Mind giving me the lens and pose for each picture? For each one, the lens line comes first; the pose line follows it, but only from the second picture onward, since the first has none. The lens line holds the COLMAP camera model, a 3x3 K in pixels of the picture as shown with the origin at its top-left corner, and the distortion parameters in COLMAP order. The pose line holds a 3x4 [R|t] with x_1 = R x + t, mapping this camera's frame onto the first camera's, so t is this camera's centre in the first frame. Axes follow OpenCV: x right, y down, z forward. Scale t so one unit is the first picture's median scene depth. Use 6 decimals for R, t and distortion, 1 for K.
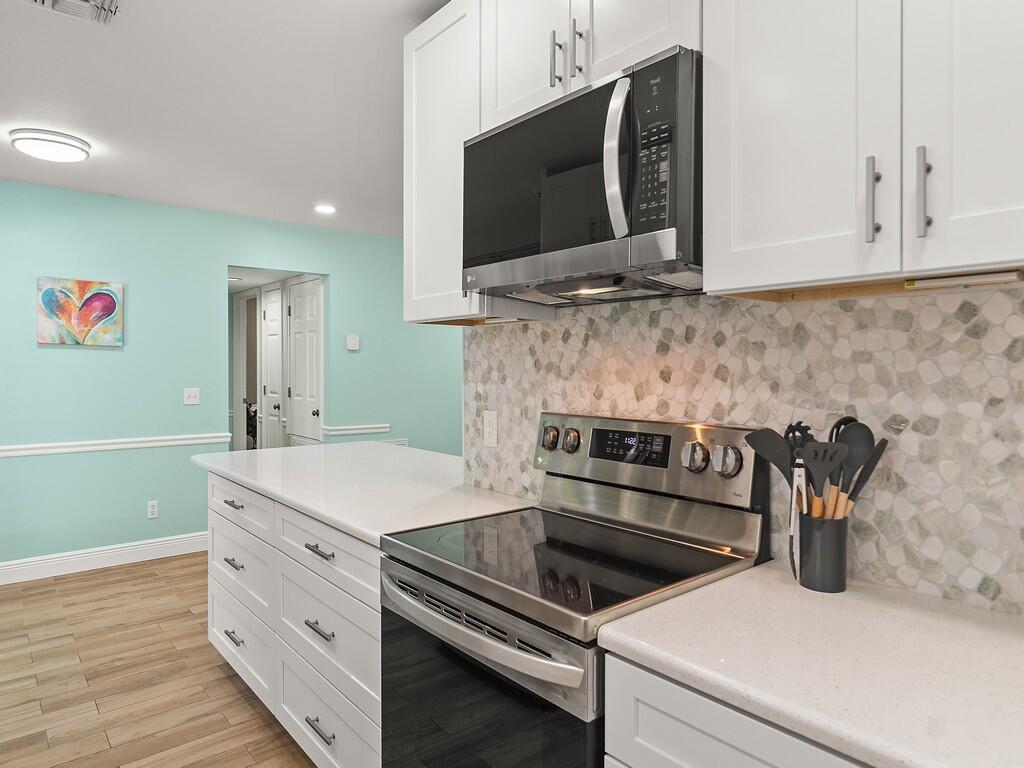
lens RADIAL K [[636.7, 0, 508.3], [0, 636.7, 373.4], [0, 0, 1]] dist [-0.004316, -0.001415]
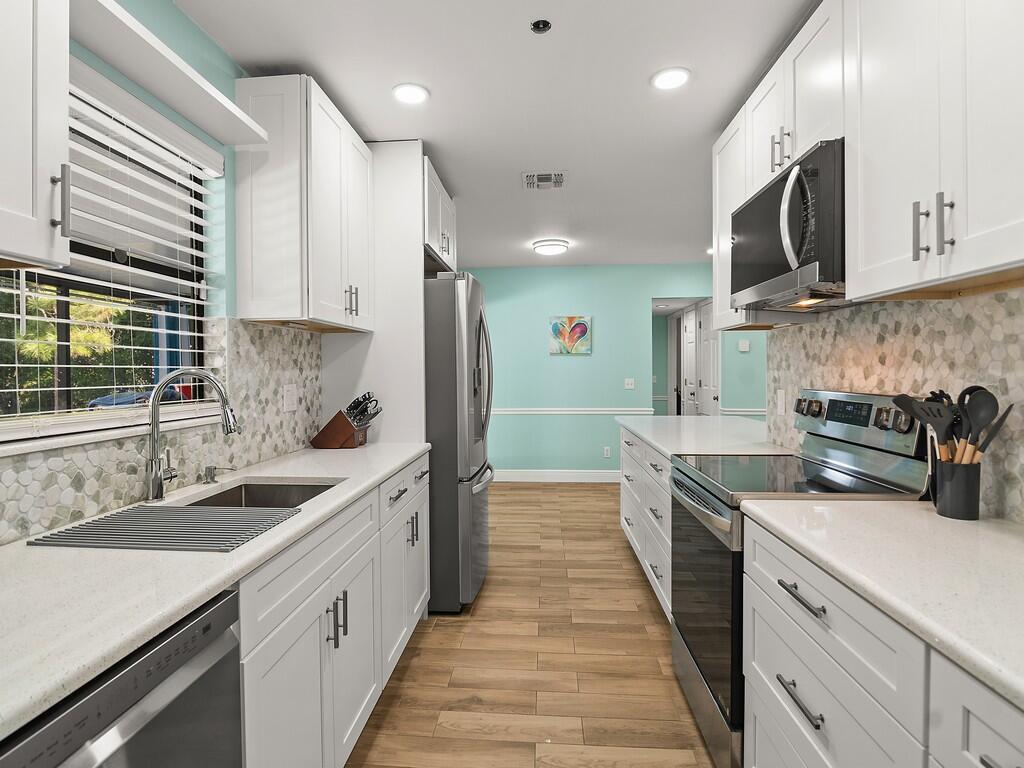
lens RADIAL K [[497.8, 0, 504.7], [0, 497.8, 377.9], [0, 0, 1]] dist [-0.013442, -0.001026]
pose [[0.714947, 0.003642, -0.699169, 0.327175], [0.002224, 0.999970, 0.007482, 0.025403], [0.699175, -0.006904, 0.714918, -0.226320]]
